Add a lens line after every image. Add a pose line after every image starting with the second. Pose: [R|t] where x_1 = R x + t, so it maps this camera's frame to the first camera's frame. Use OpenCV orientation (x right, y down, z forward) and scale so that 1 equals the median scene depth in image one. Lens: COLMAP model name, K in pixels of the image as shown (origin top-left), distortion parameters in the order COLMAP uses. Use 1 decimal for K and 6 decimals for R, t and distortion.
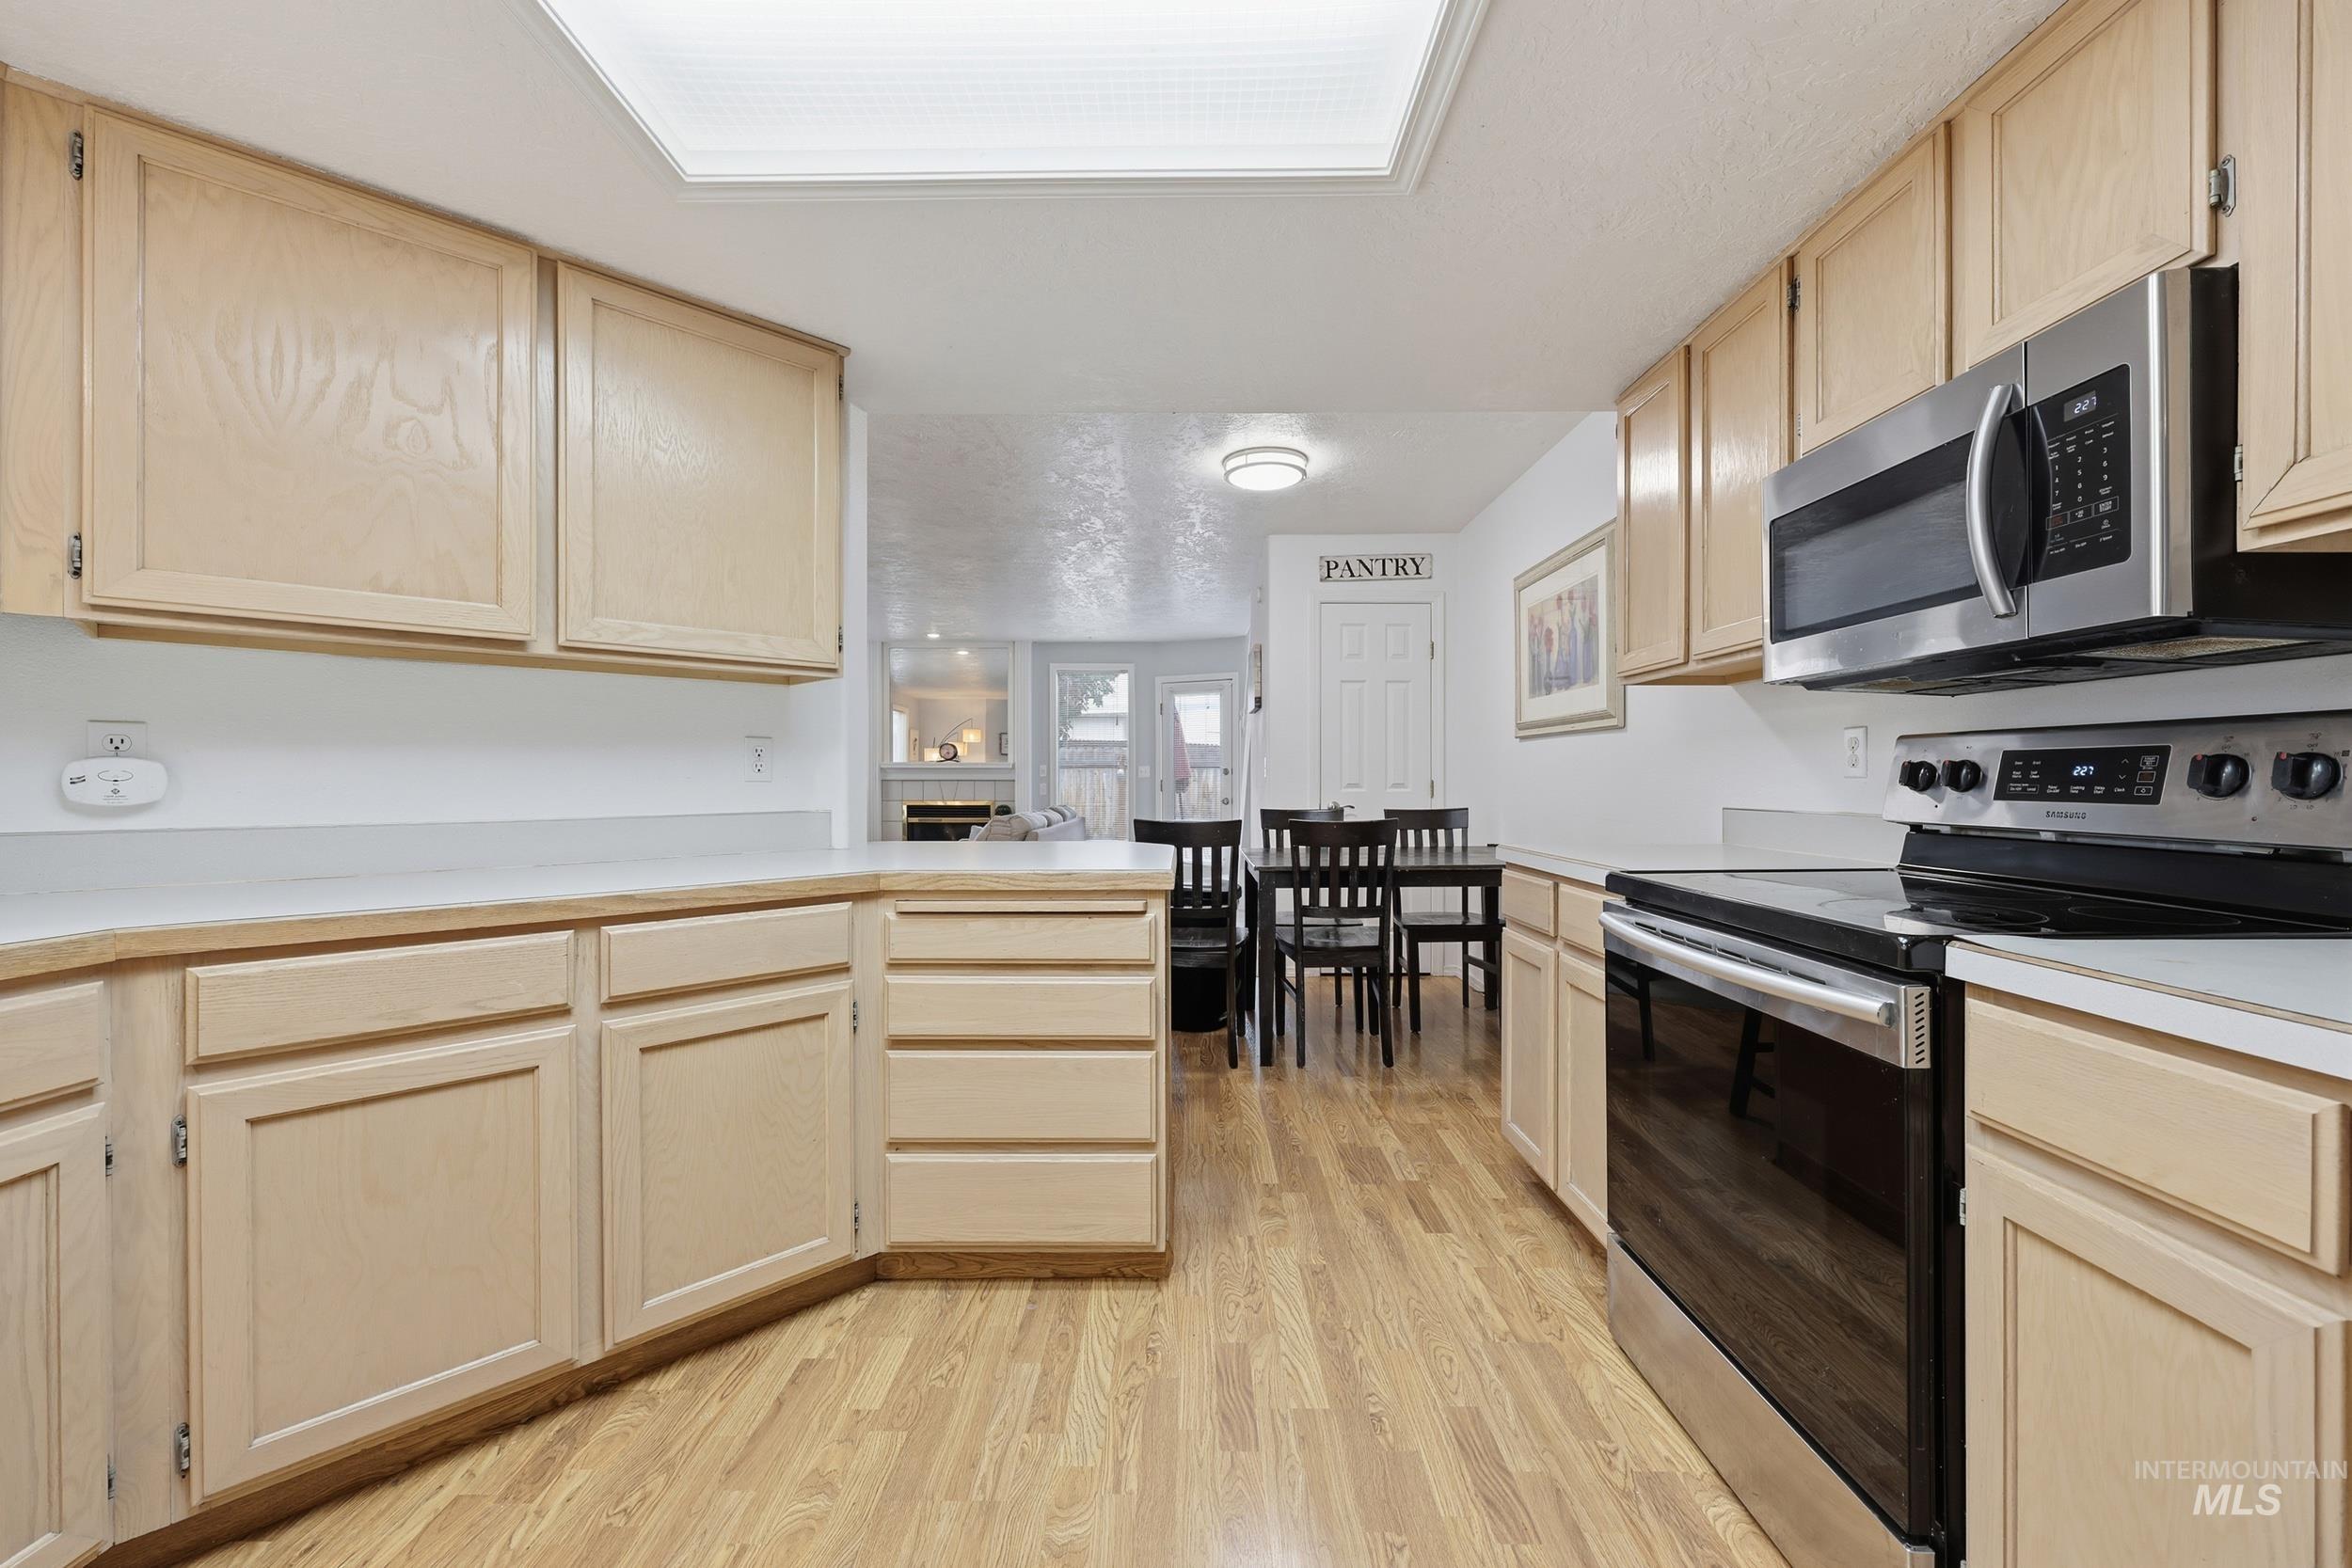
lens RADIAL K [[945.7, 0, 1176.4], [0, 945.7, 777.9], [0, 0, 1]] dist [-0.000505, 0.000203]
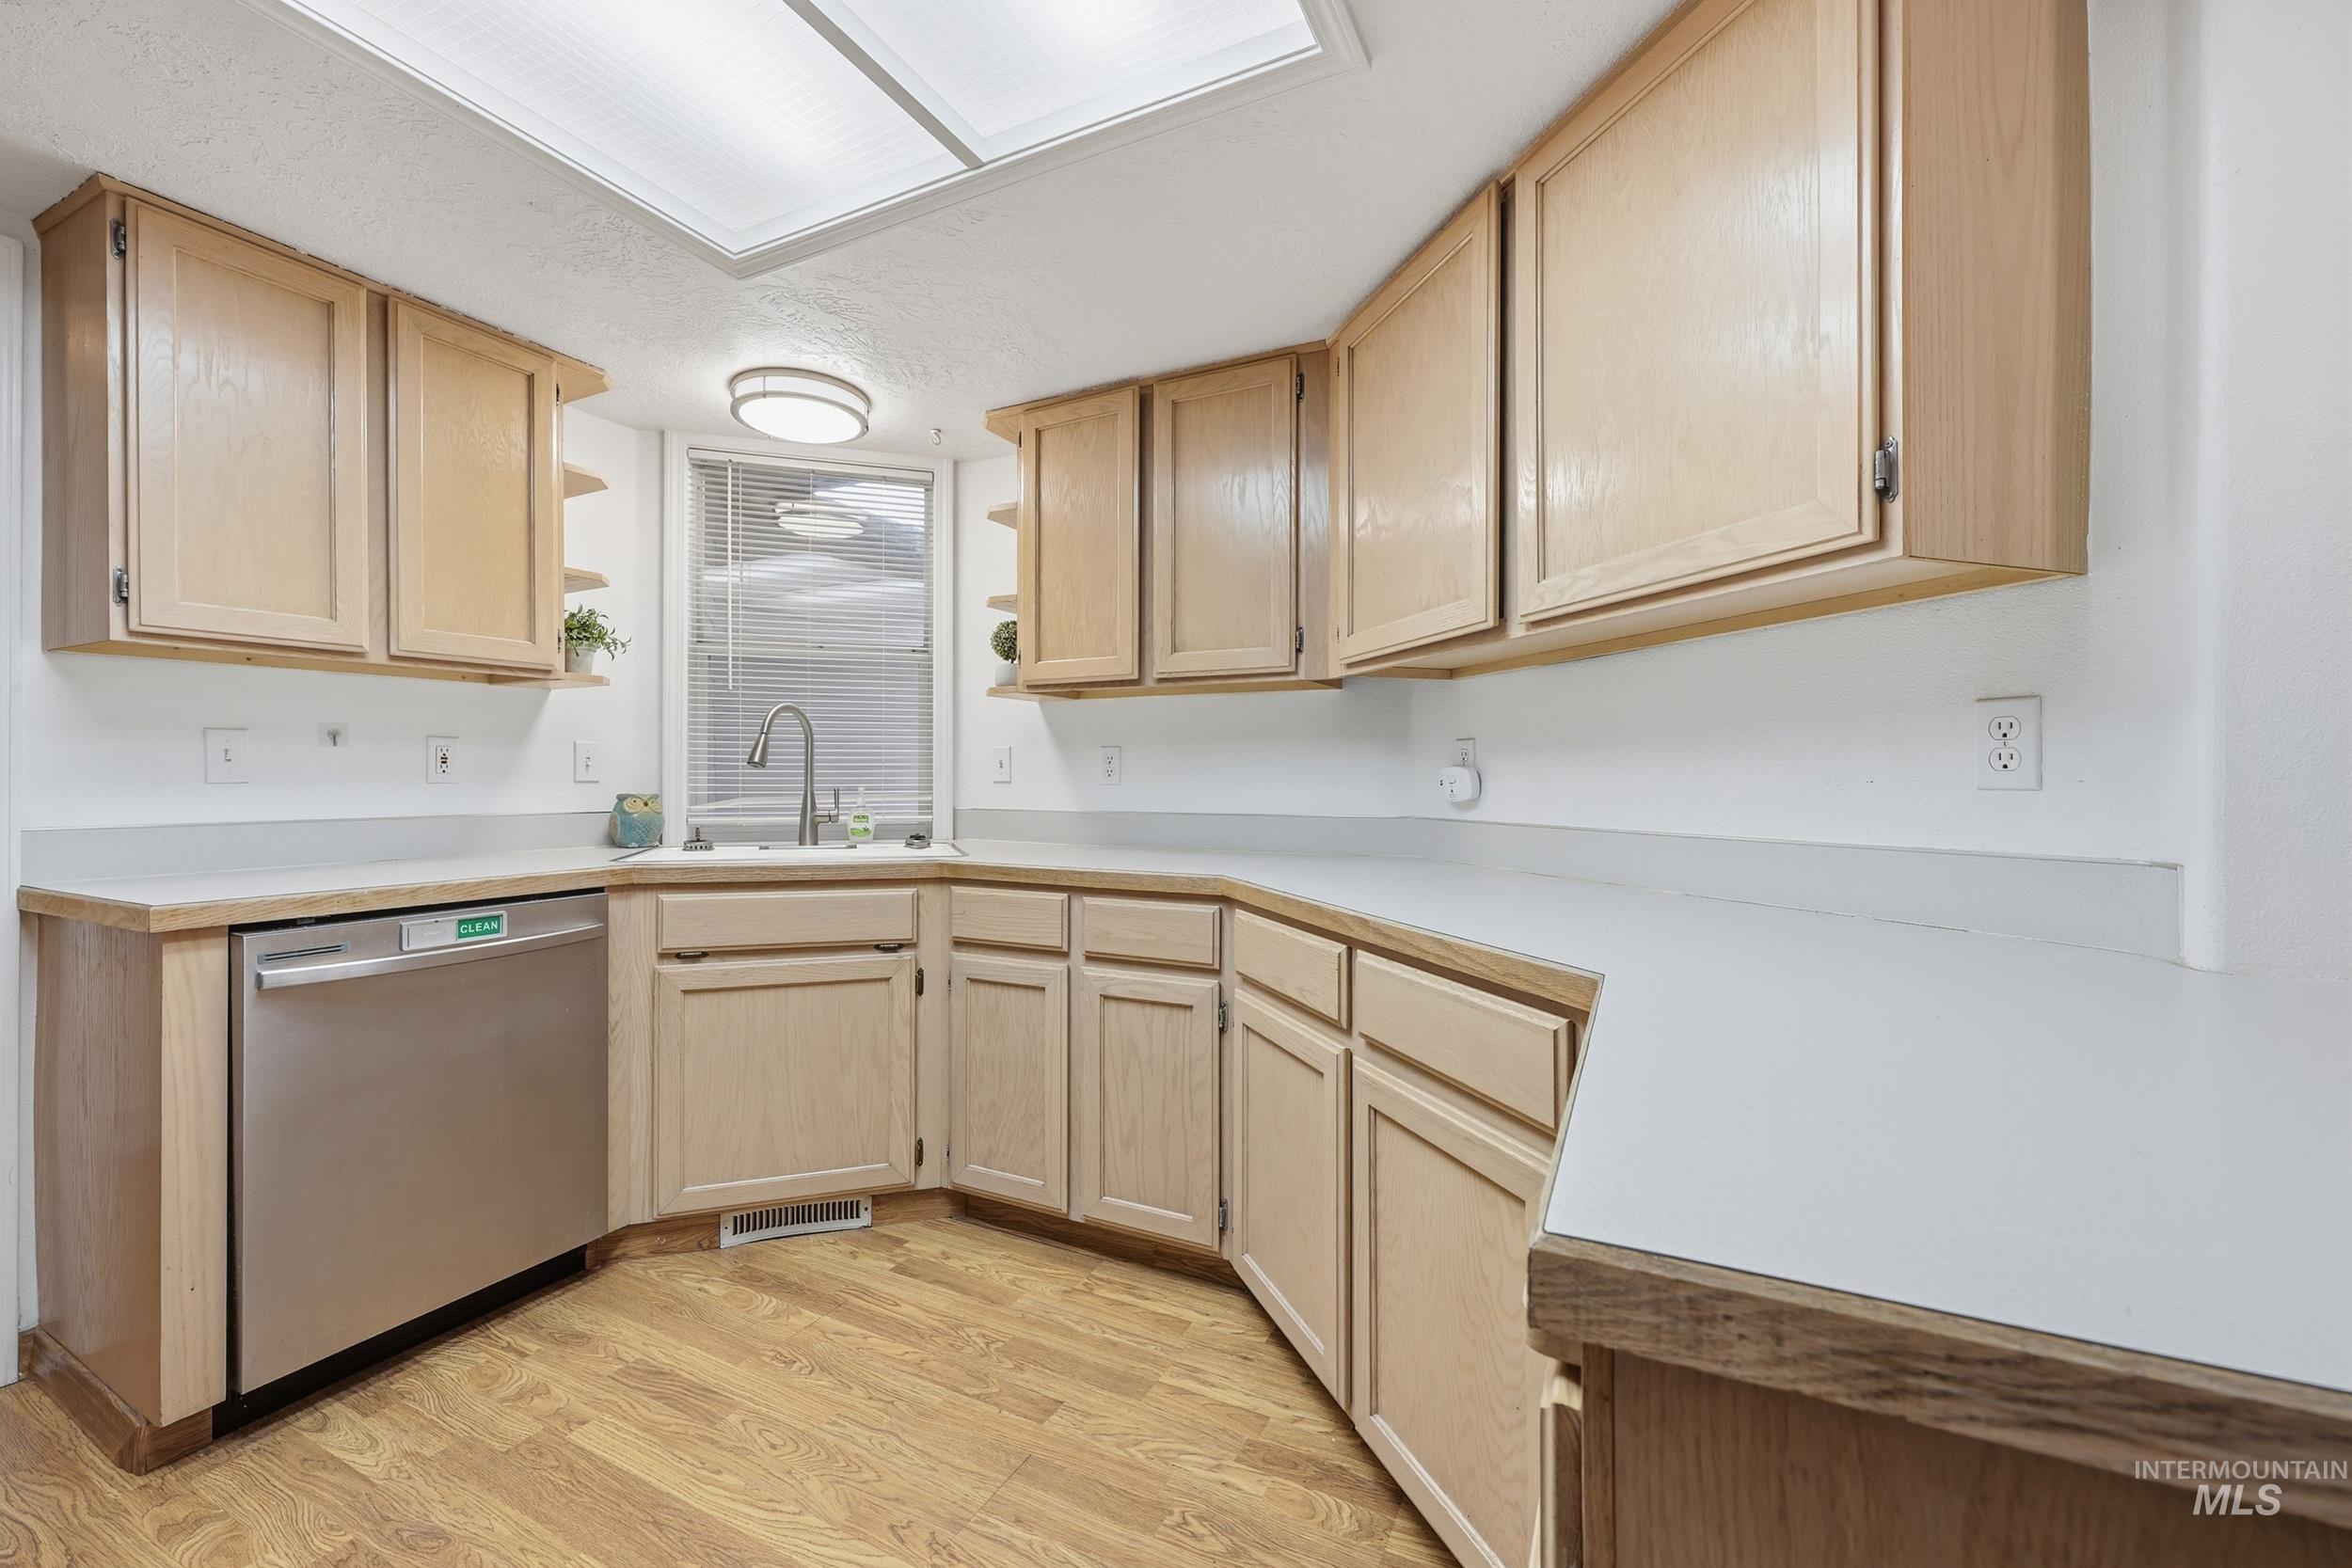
lens RADIAL K [[945.7, 0, 1176.4], [0, 945.7, 777.9], [0, 0, 1]] dist [-0.000505, 0.000203]
pose [[-0.444852, 0.000893, -0.895604, 0.231780], [0.001994, 0.999998, 0.000007, -0.004525], [0.895602, -0.001782, -0.444853, 1.080667]]
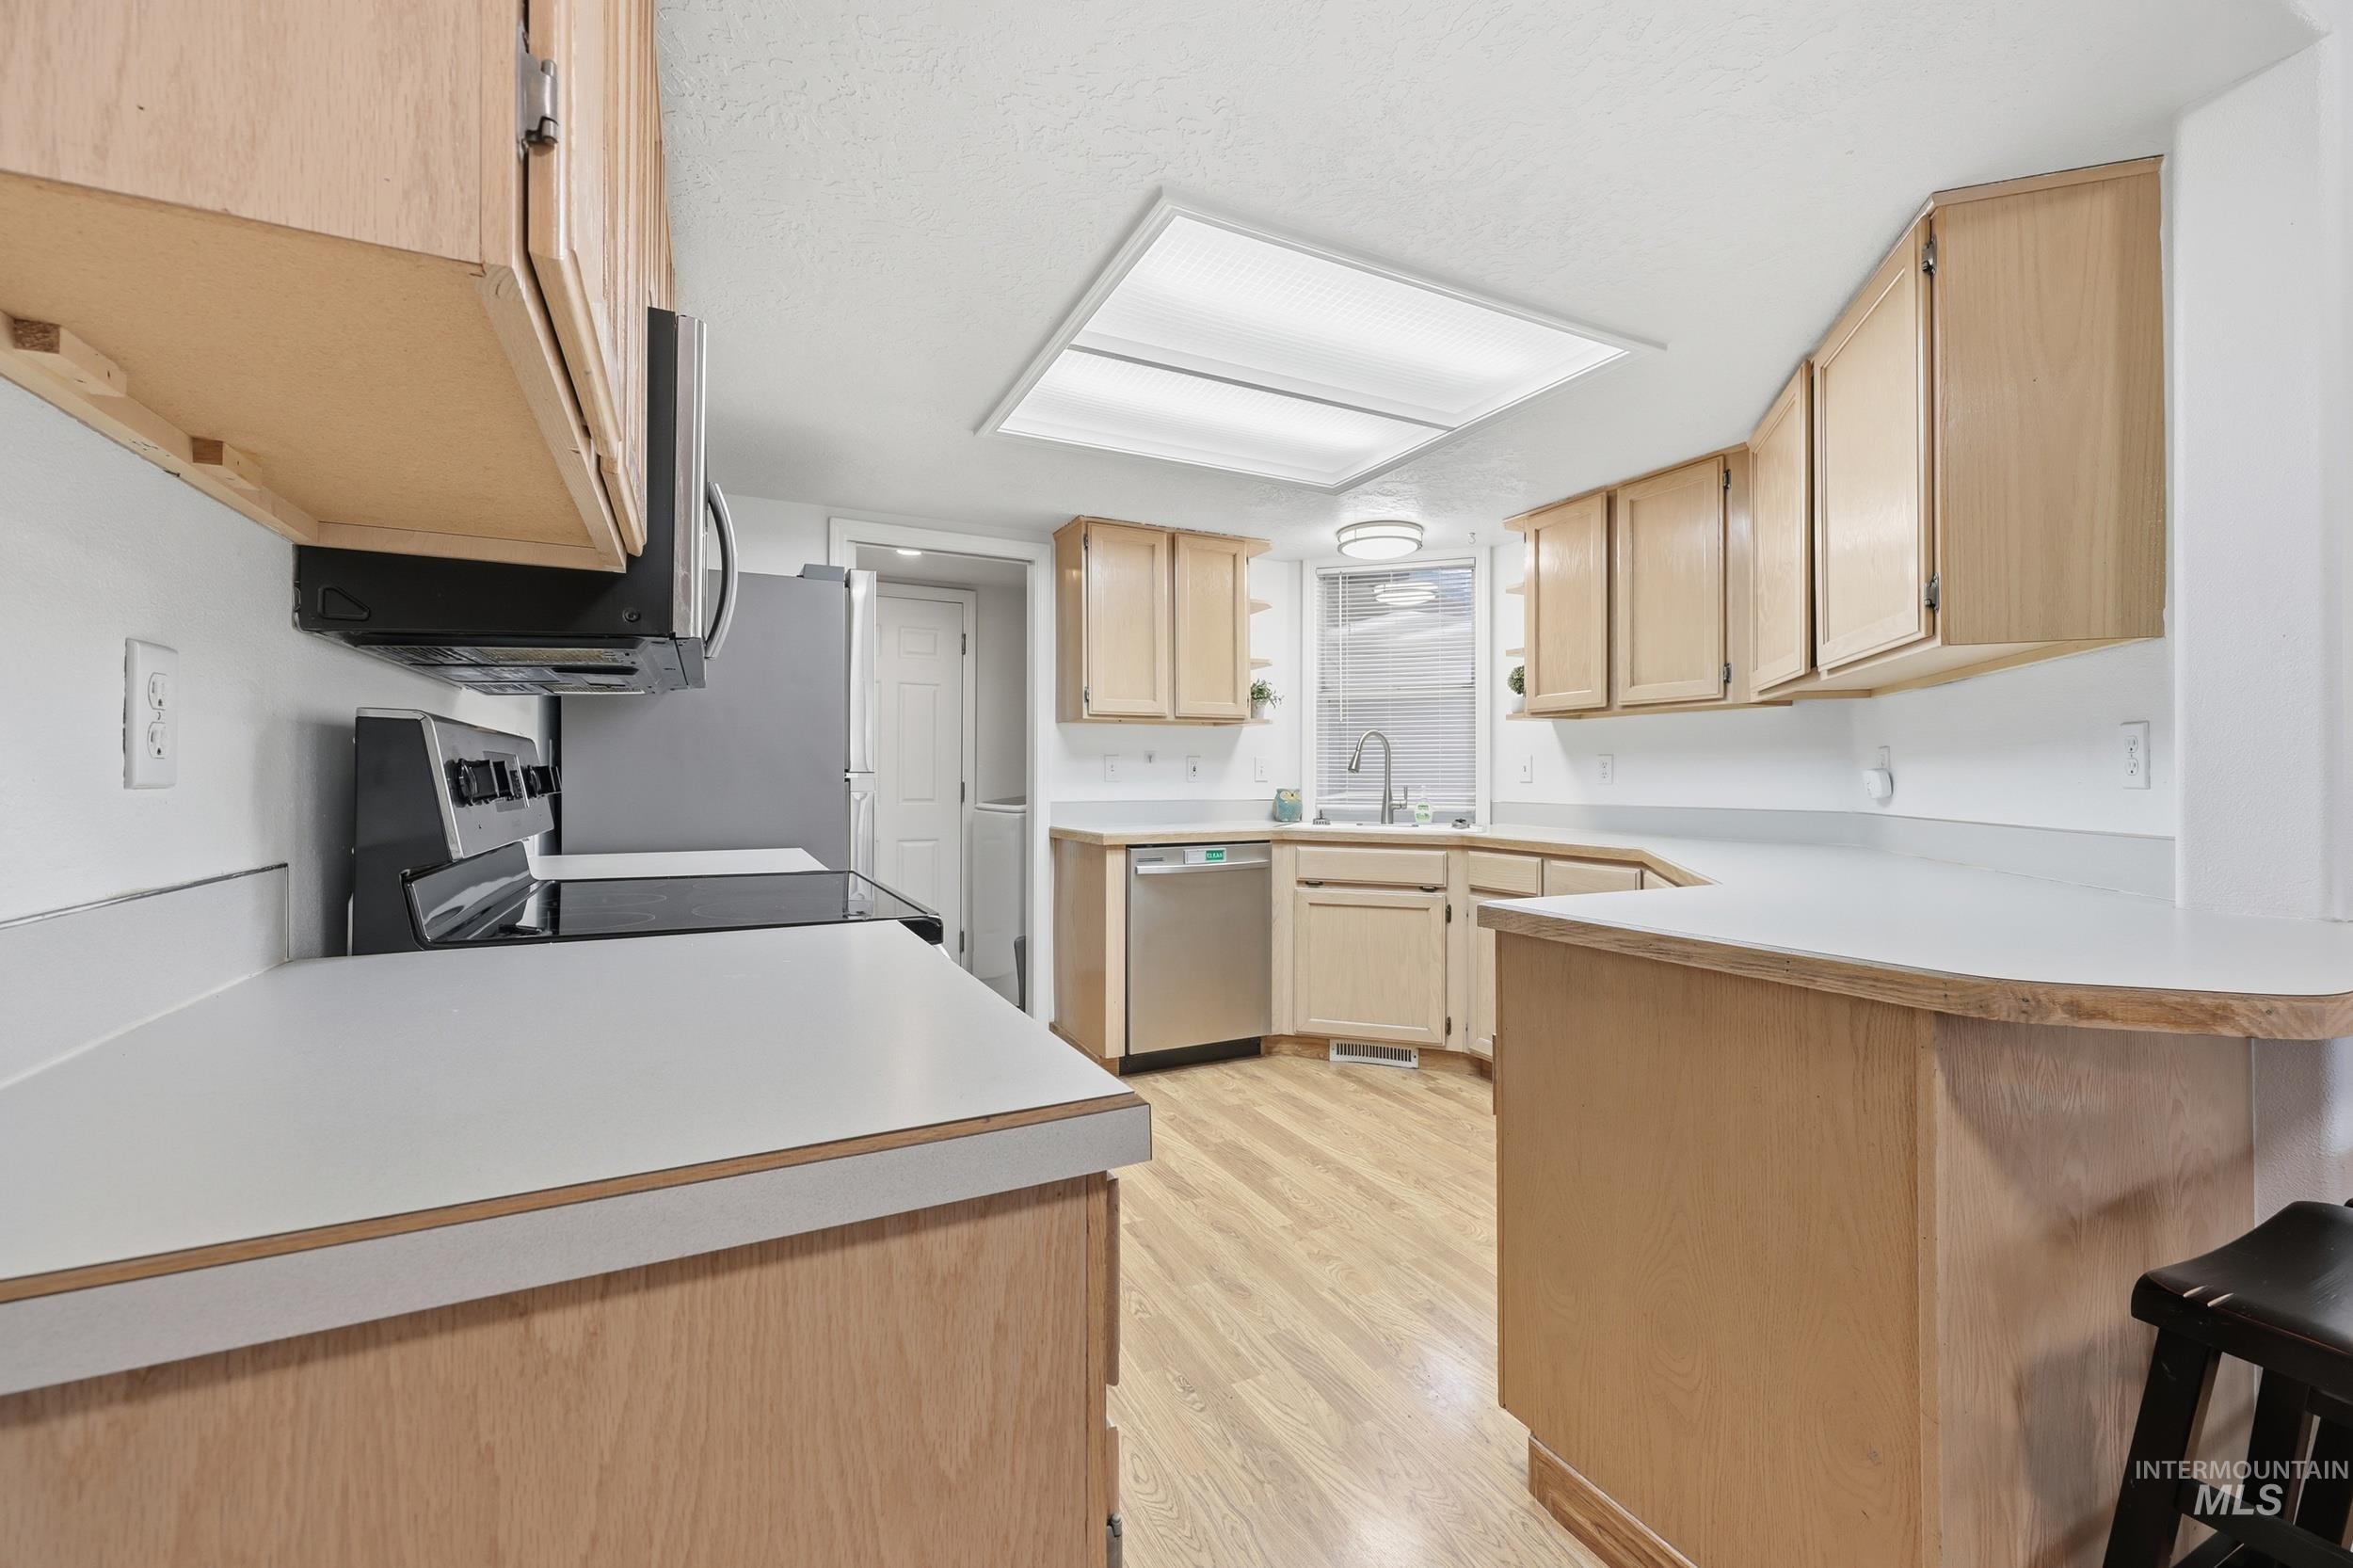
lens RADIAL K [[946.2, 0, 1176.9], [0, 946.2, 777.9], [0, 0, 1]] dist [-0.000505, 0.000203]
pose [[-0.893911, 0.000969, -0.448243, 0.598427], [0.001965, 0.999997, -0.001758, -0.005318], [0.448240, -0.002452, -0.893910, 1.669086]]
